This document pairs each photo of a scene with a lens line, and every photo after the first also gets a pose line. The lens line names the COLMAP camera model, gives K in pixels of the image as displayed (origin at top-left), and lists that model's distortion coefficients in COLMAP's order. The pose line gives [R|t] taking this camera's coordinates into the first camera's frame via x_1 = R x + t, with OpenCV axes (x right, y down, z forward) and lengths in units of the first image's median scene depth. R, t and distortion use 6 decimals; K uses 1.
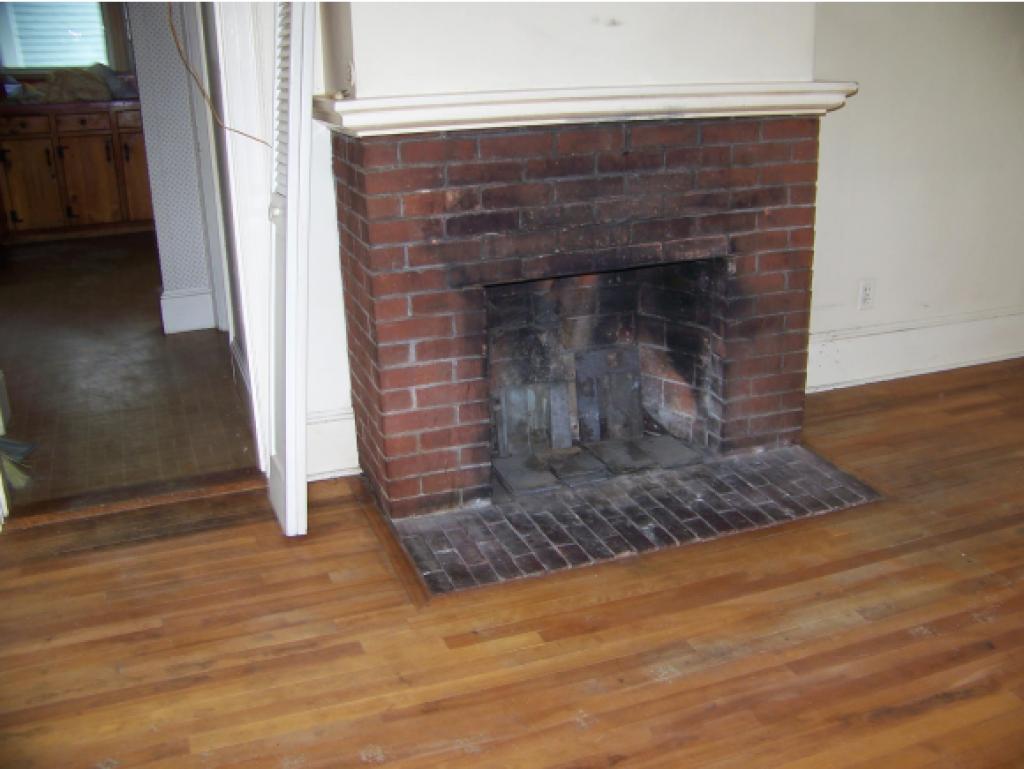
lens RADIAL K [[1062.4, 0, 517.6], [0, 1062.4, 386.6], [0, 0, 1]] dist [-0.167381, 0.000000]
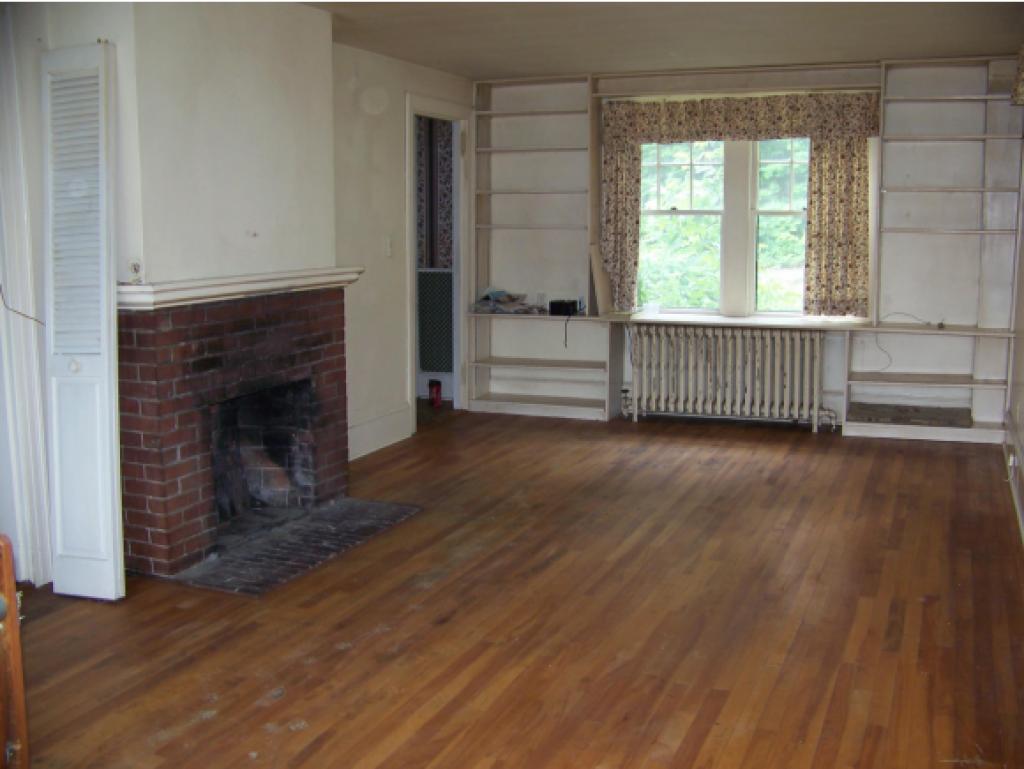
lens RADIAL K [[1062.4, 0, 505.8], [0, 1062.4, 384.3], [0, 0, 1]] dist [-0.167381, 0.000000]
pose [[0.699252, -0.090887, 0.709074, -0.761782], [0.218342, 0.971641, -0.090775, 0.100049], [-0.680716, 0.218296, 0.699266, -0.326676]]
